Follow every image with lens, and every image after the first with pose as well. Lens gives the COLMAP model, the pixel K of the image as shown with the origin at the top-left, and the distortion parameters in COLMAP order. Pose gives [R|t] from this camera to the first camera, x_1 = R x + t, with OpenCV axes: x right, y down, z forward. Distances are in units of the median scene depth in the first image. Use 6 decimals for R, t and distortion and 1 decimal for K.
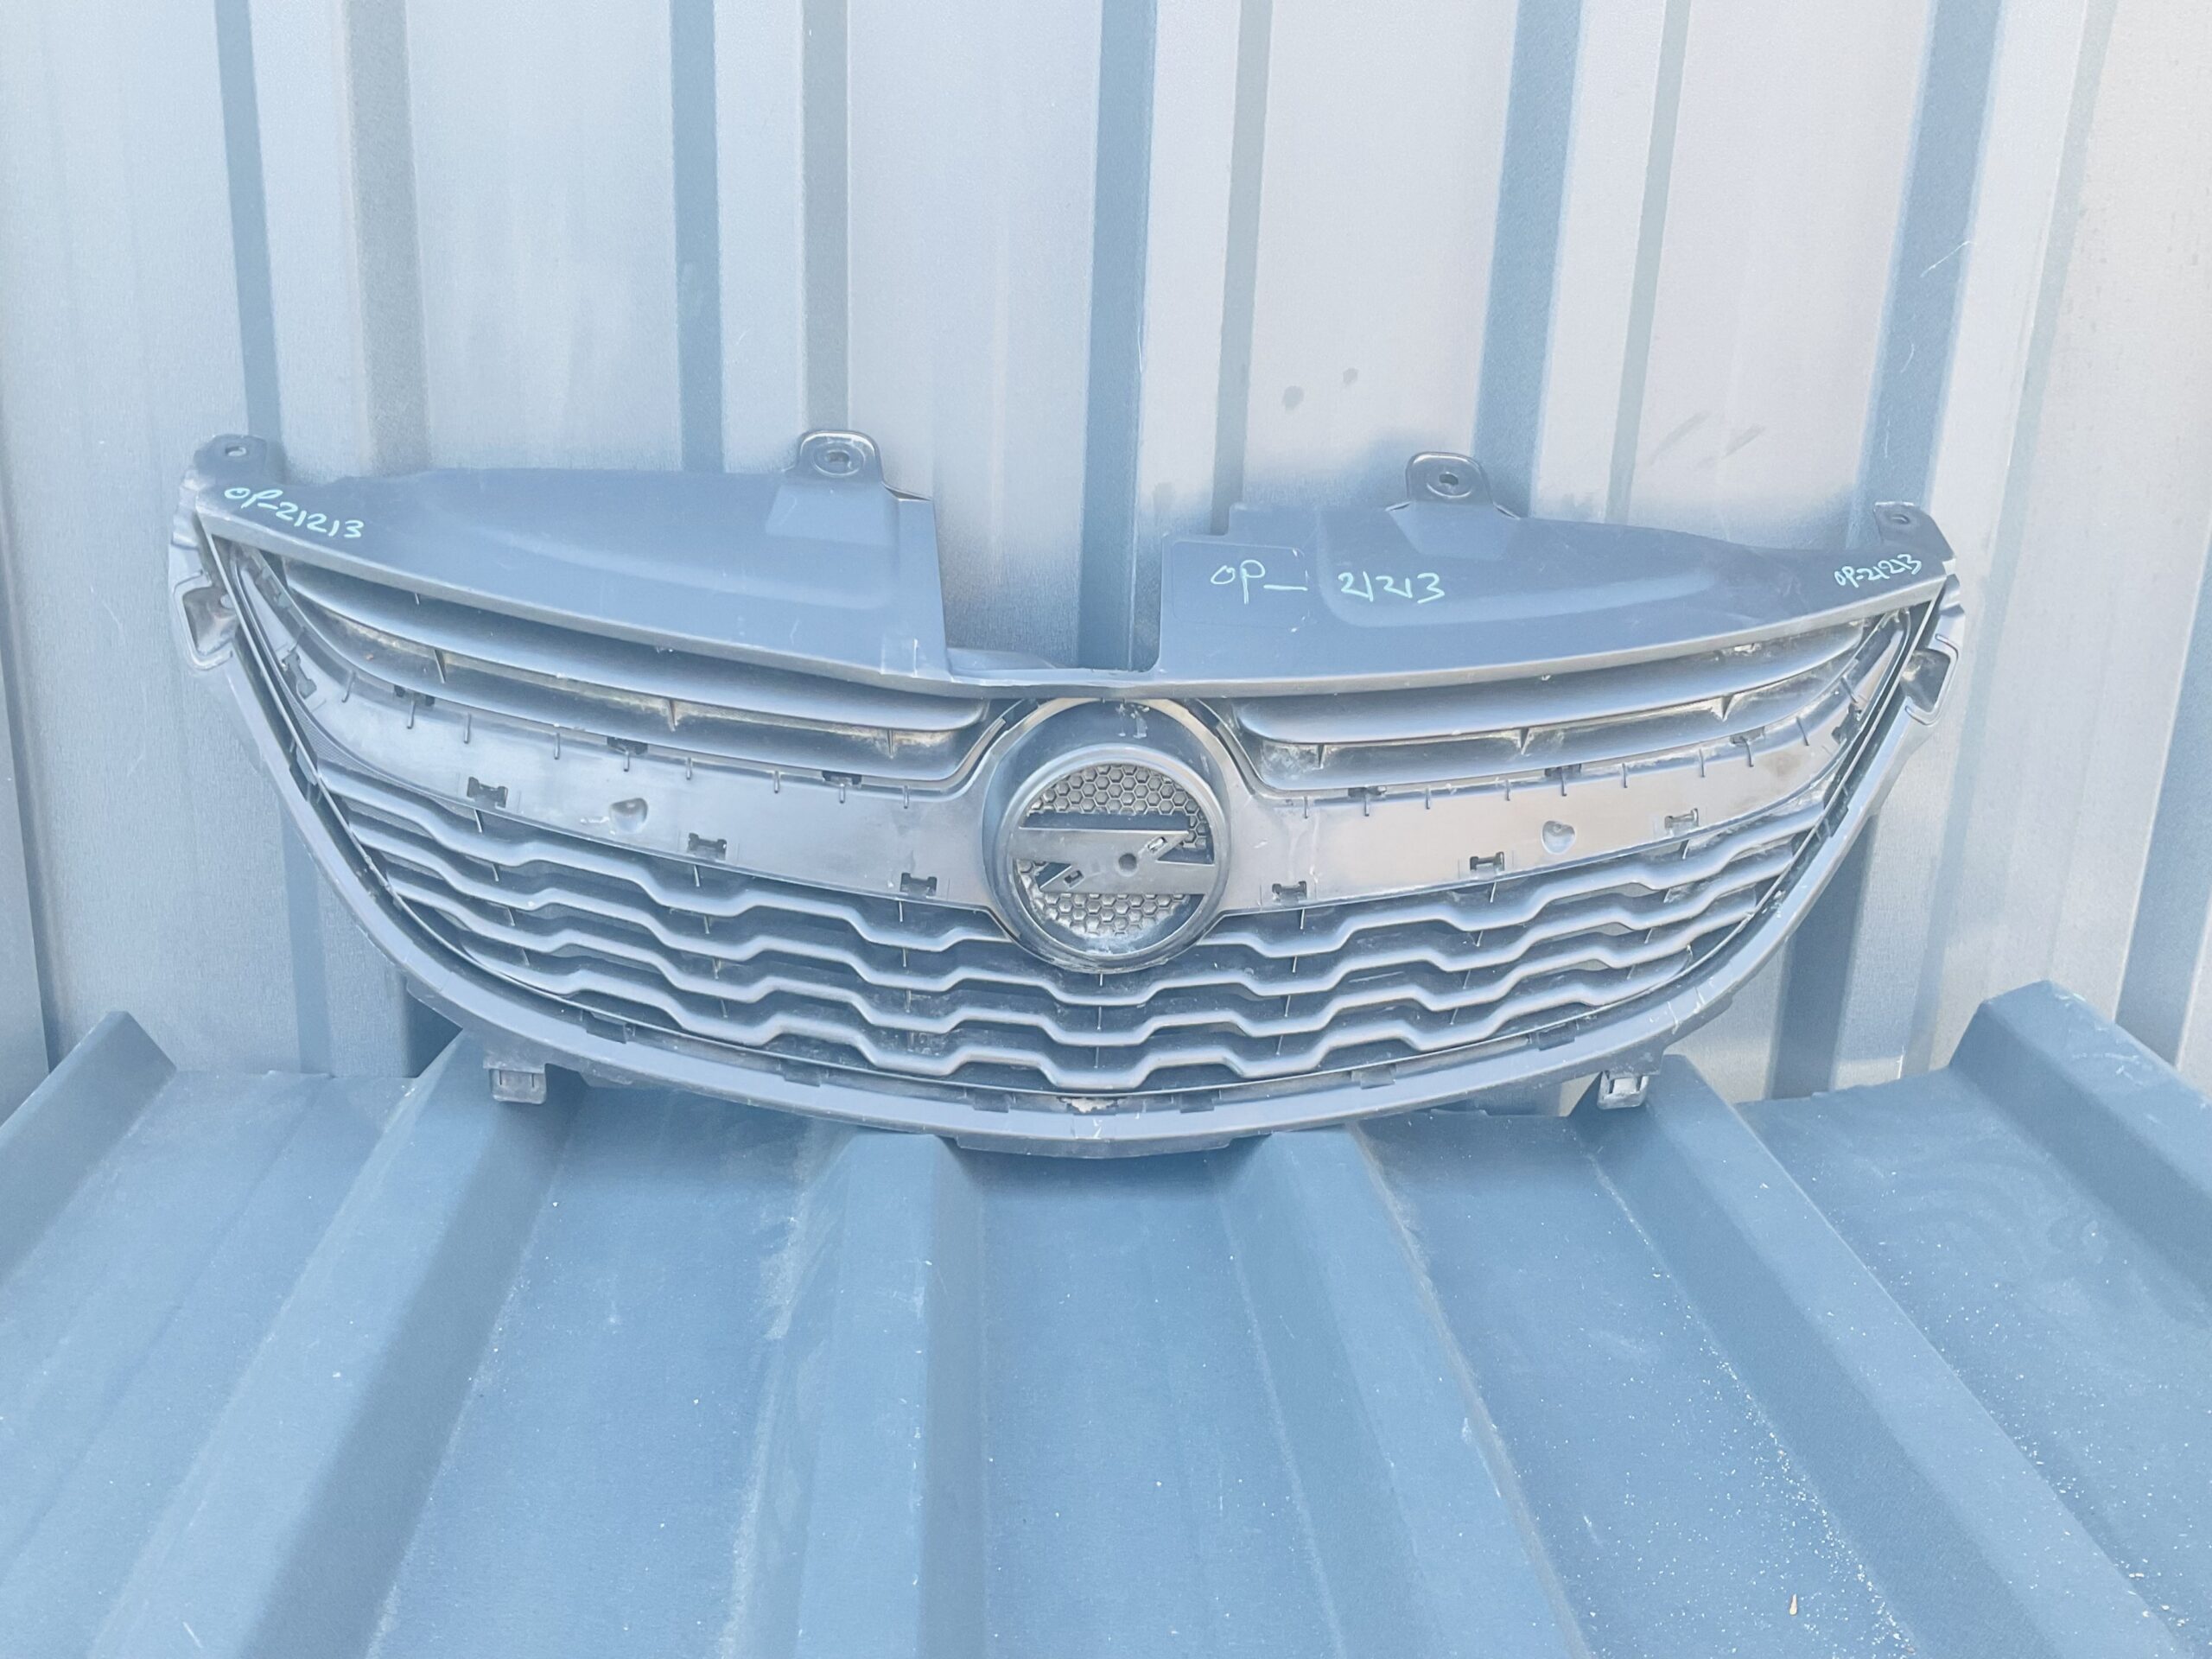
lens RADIAL K [[2052.2, 0, 1108.9], [0, 2052.2, 836.8], [0, 0, 1]] dist [0.127954, -0.253361]
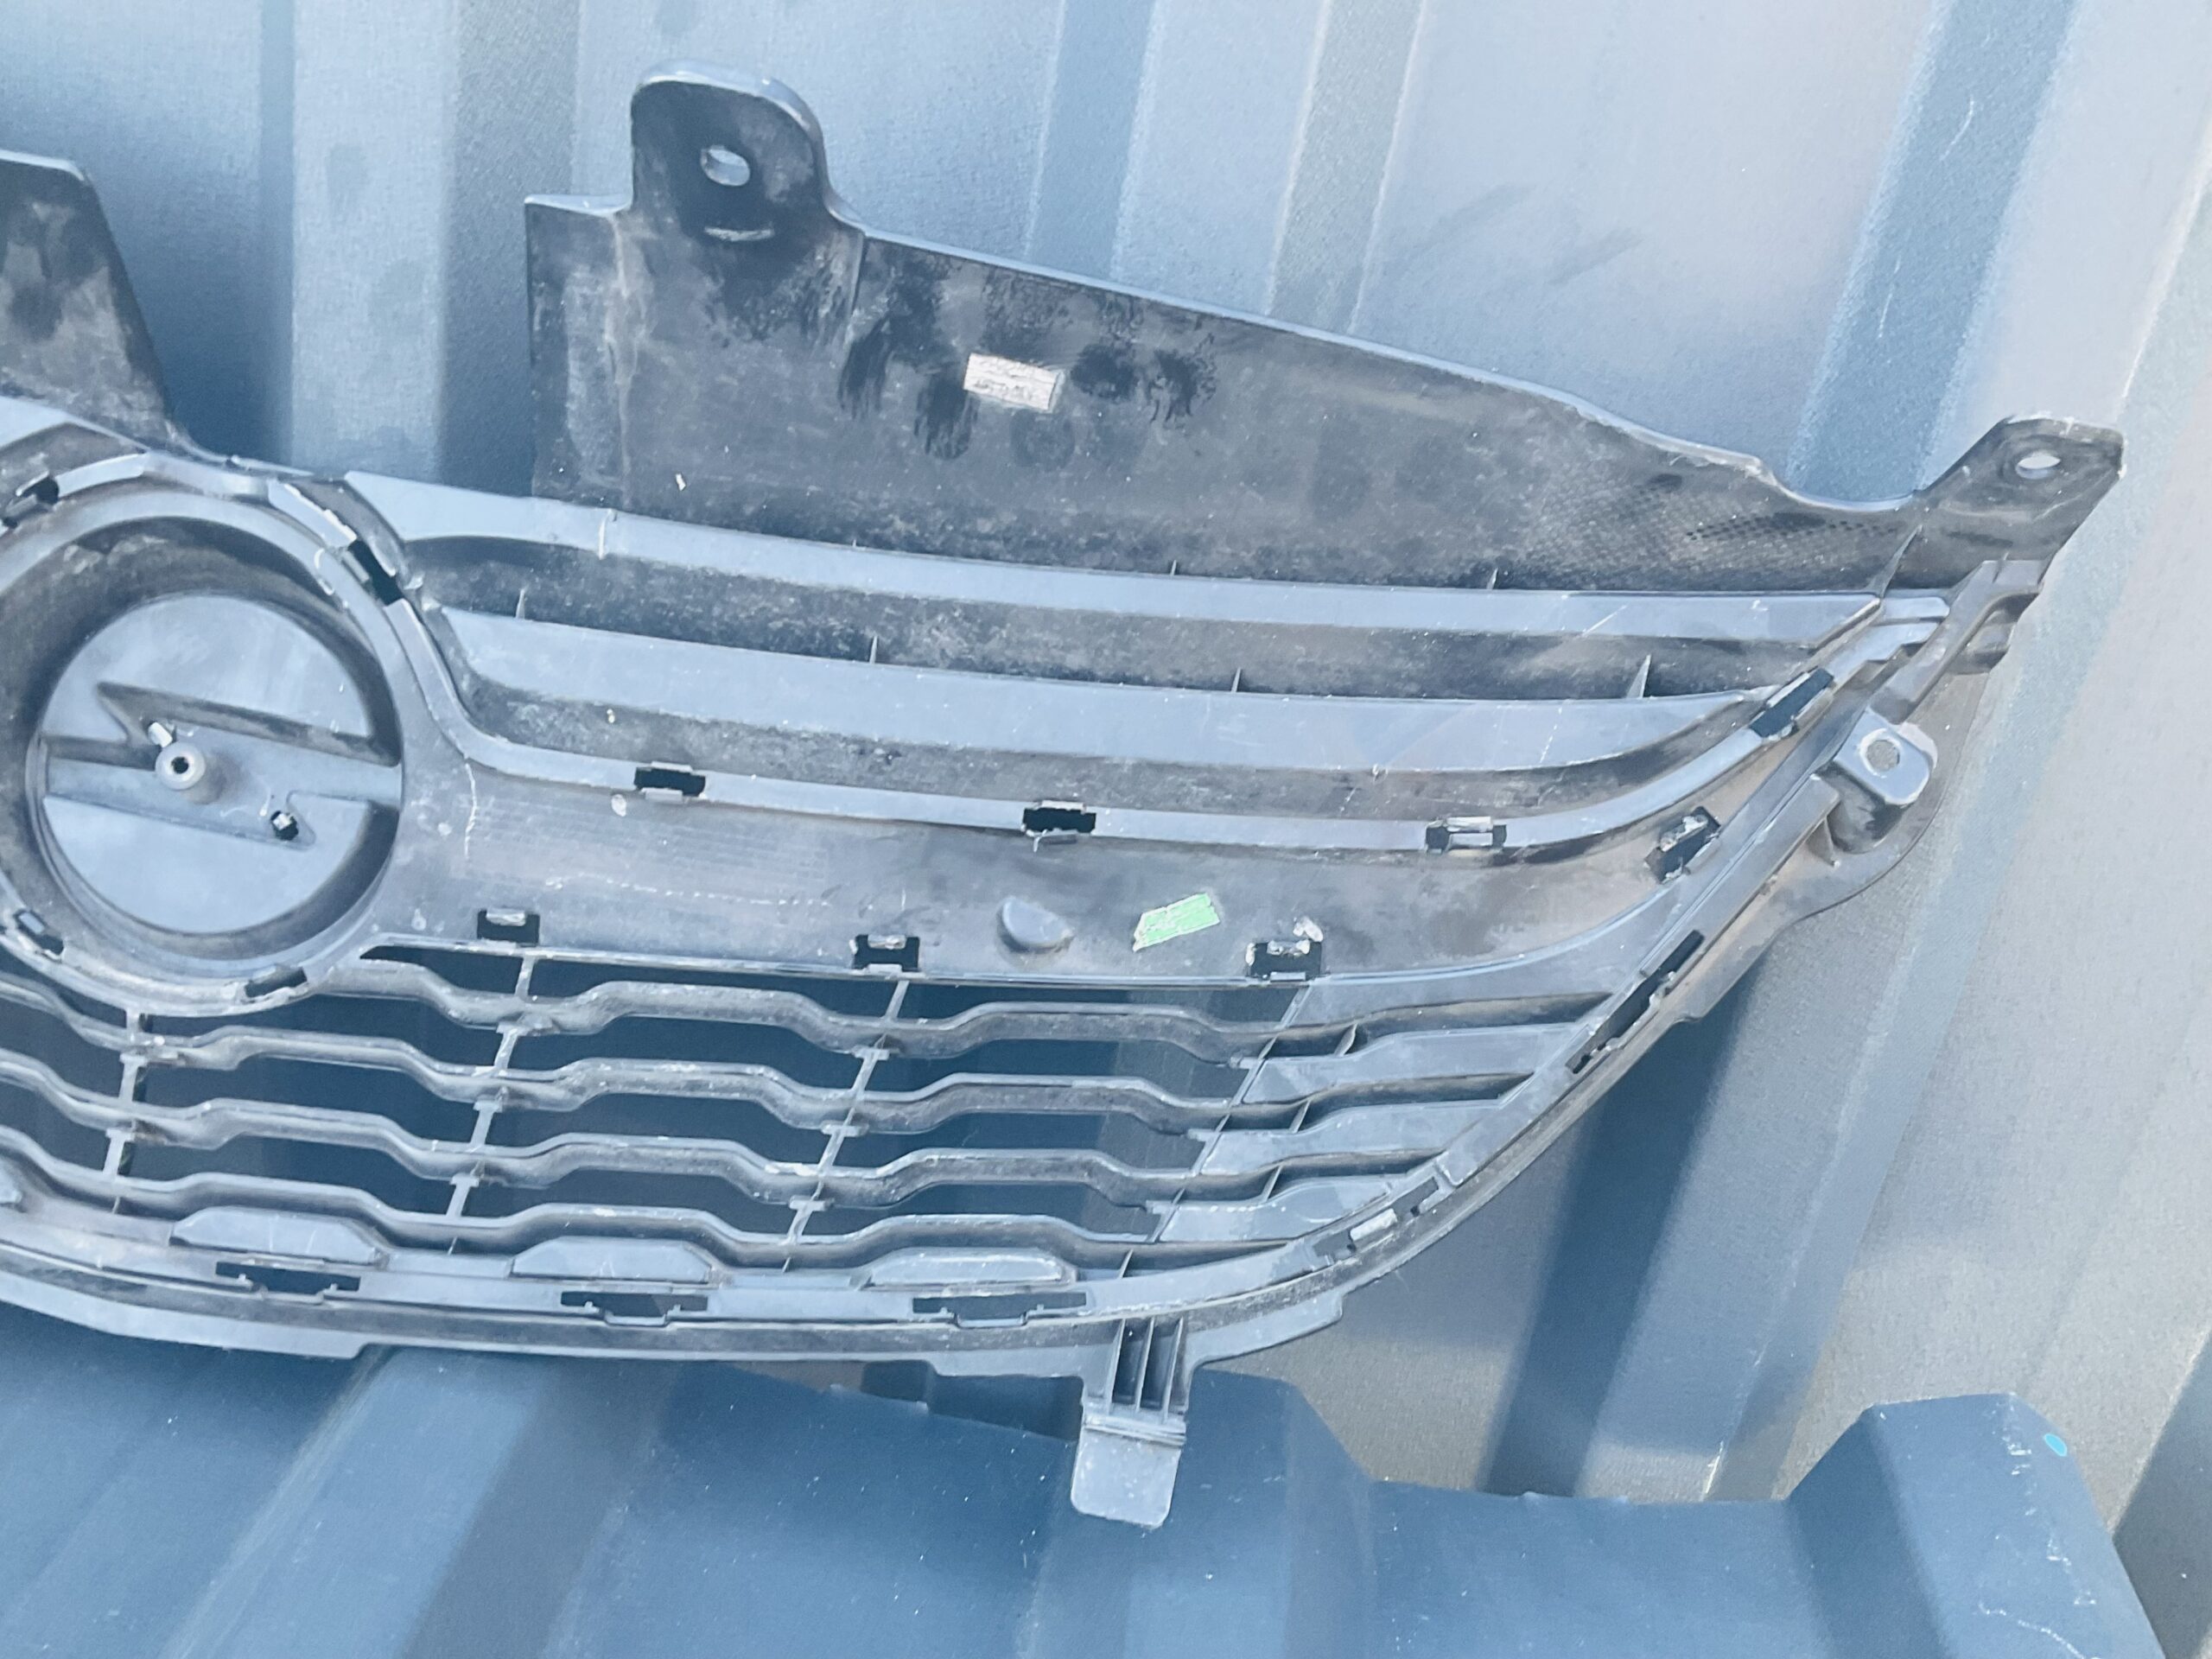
lens RADIAL K [[2052.2, 0, 1108.9], [0, 2052.2, 836.8], [0, 0, 1]] dist [0.127954, -0.253361]
pose [[0.975210, 0.187993, -0.116725, 0.318100], [-0.174667, 0.977825, 0.115545, -0.108176], [0.135858, -0.092292, 0.986420, 0.561437]]
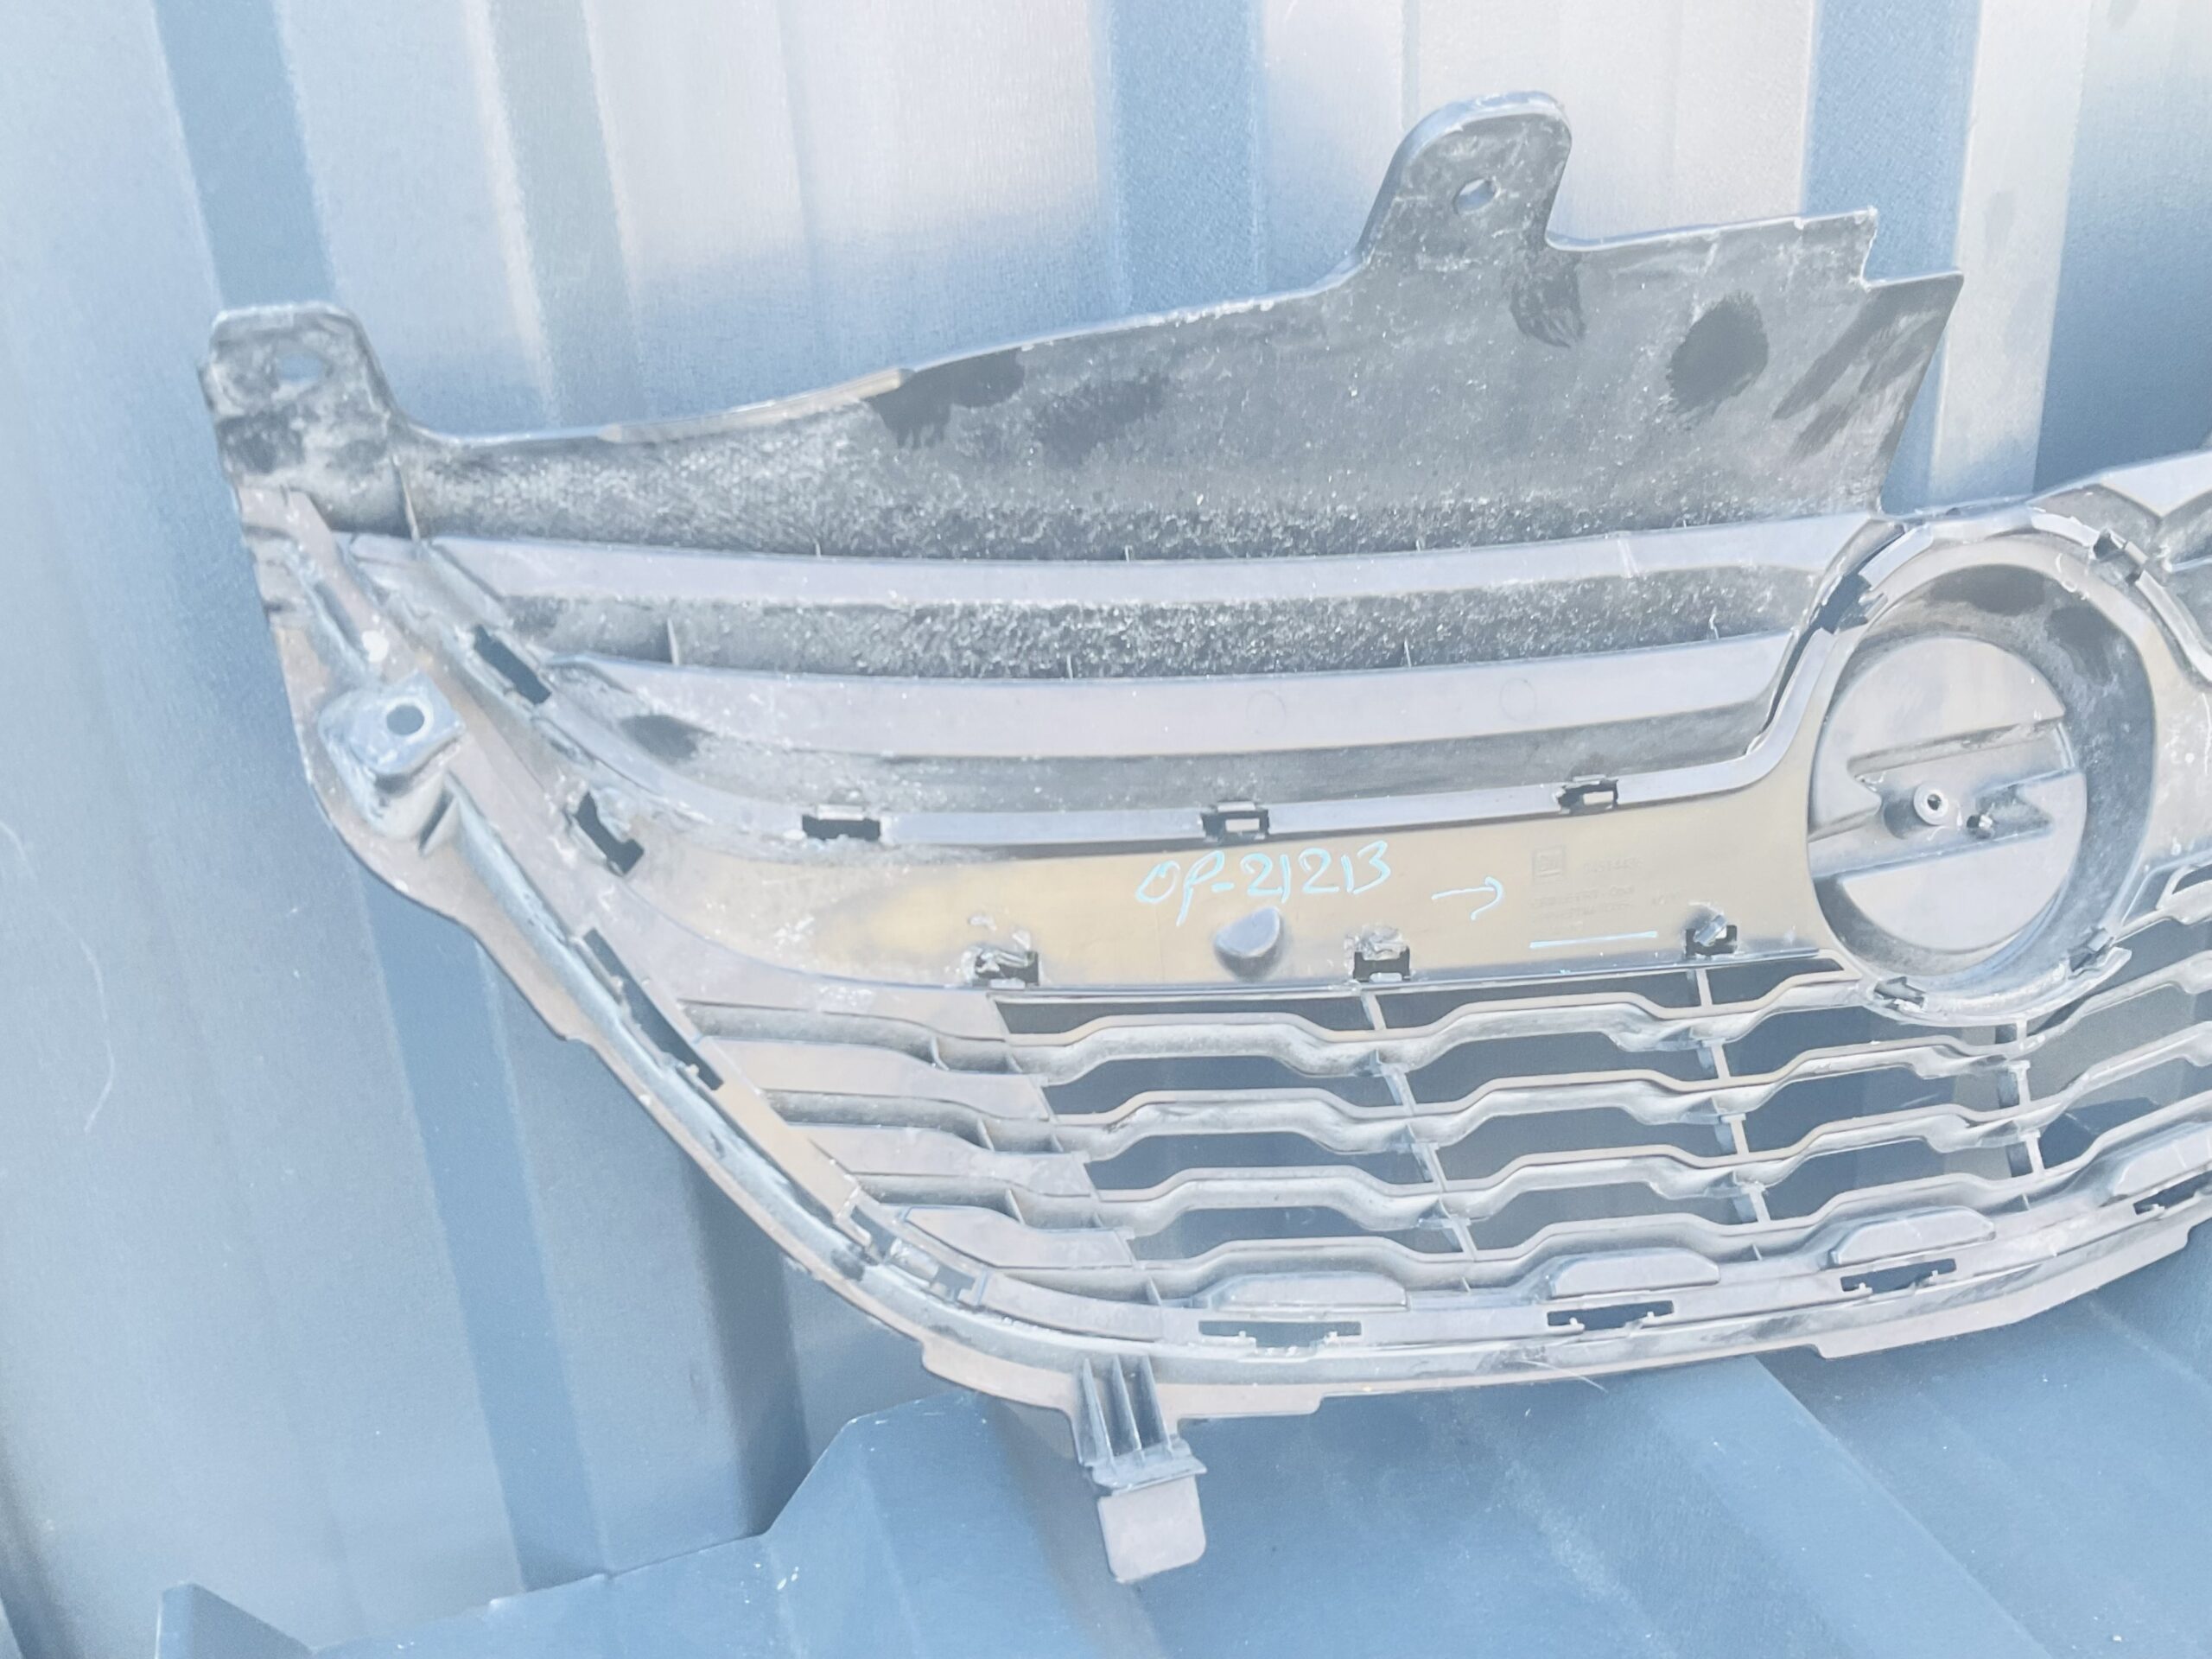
lens RADIAL K [[2052.2, 0, 1108.9], [0, 2052.2, 836.8], [0, 0, 1]] dist [0.127954, -0.253361]
pose [[0.961355, -0.198972, 0.190283, -0.364155], [0.173199, 0.974335, 0.143784, -0.137625], [-0.214008, -0.105271, 0.971143, 0.548214]]
